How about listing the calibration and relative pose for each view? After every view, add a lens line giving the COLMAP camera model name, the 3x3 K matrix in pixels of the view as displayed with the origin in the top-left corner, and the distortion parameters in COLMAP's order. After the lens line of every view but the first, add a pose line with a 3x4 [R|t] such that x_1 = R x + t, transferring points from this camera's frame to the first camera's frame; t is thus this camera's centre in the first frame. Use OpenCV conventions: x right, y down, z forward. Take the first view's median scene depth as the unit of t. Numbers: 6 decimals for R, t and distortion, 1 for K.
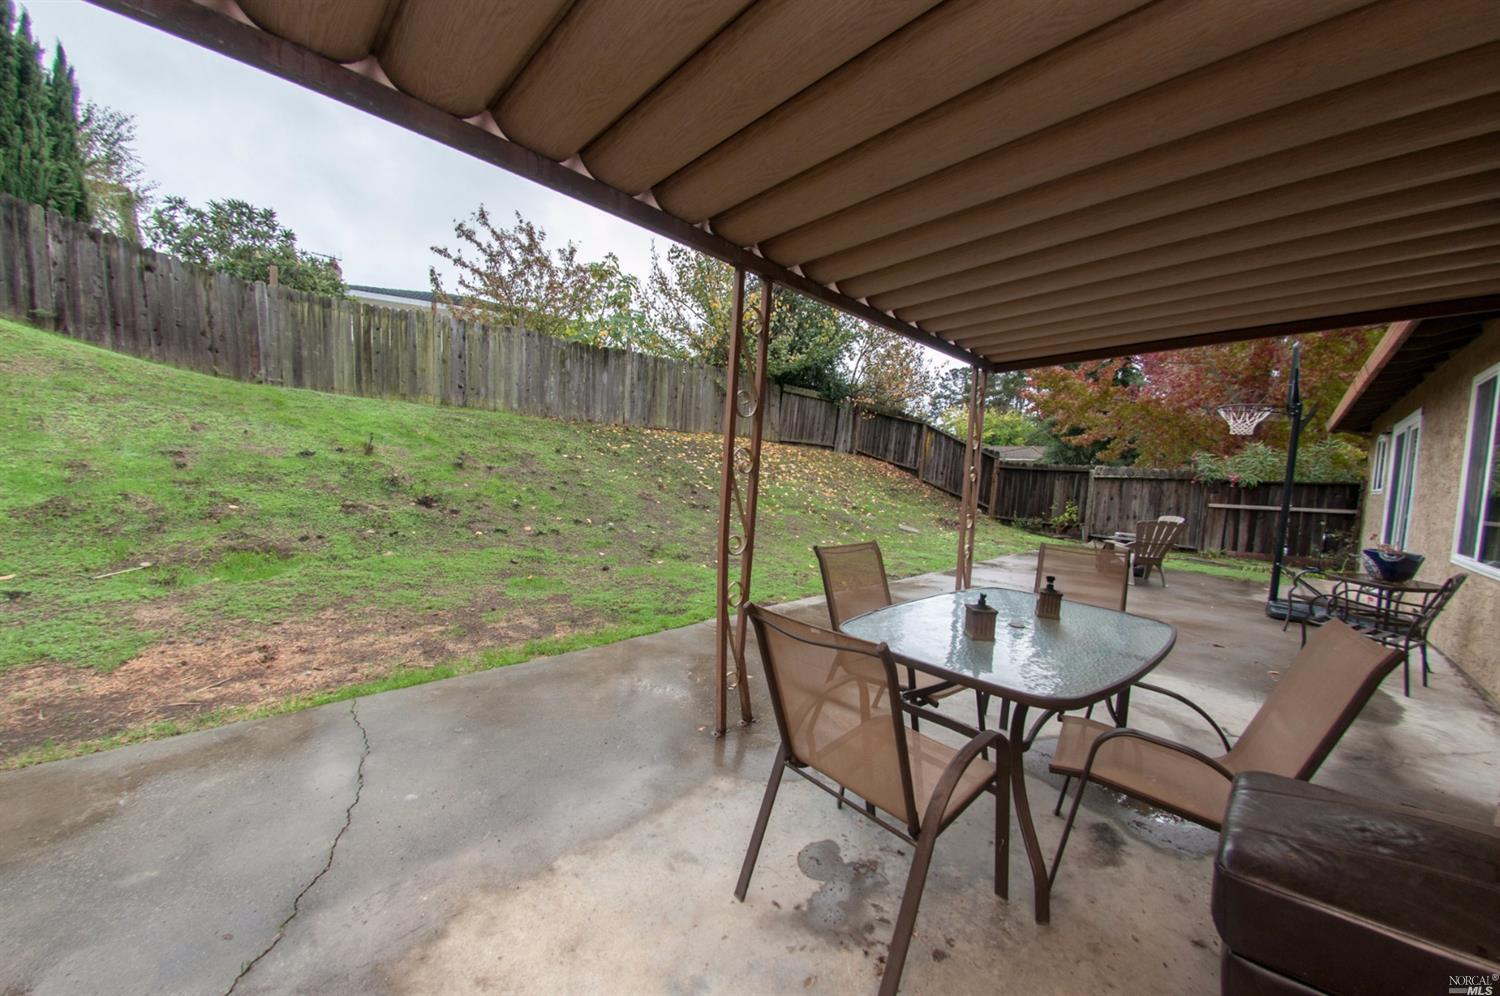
lens RADIAL K [[536.3, 0, 750.0], [0, 536.3, 505.7], [0, 0, 1]] dist [-0.009849, -0.003268]
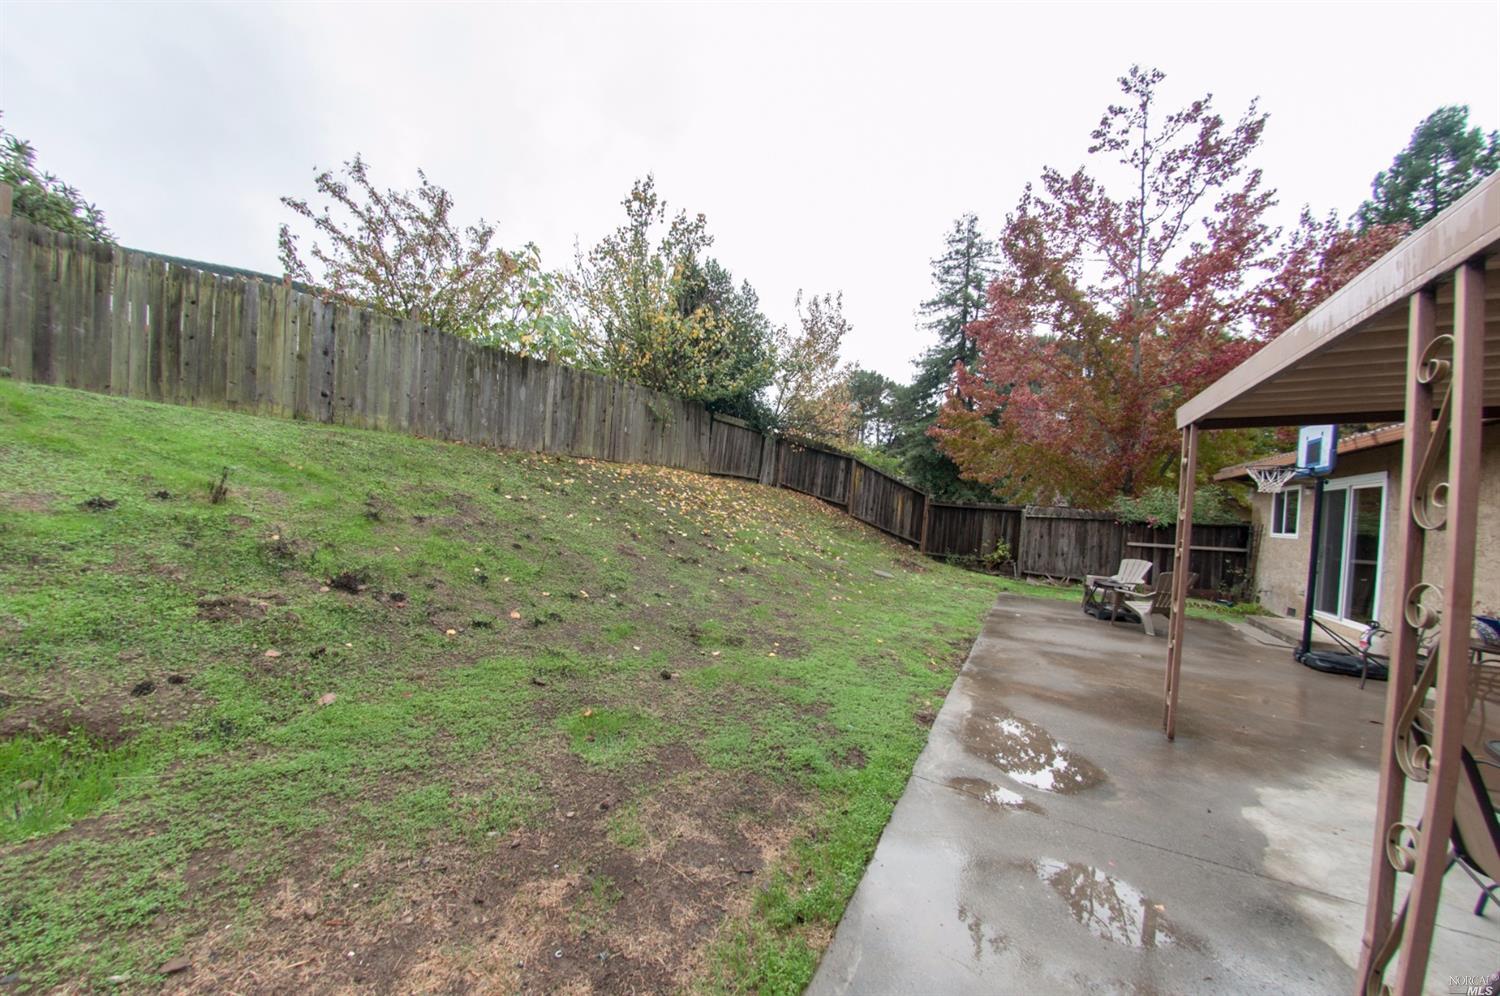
lens RADIAL K [[536.3, 0, 750.0], [0, 536.3, 505.7], [0, 0, 1]] dist [-0.009849, -0.003268]
pose [[0.957748, 0.003315, 0.287590, -0.196380], [0.008548, 0.999164, -0.039984, -0.040183], [-0.287482, 0.040753, 0.956919, 0.158759]]
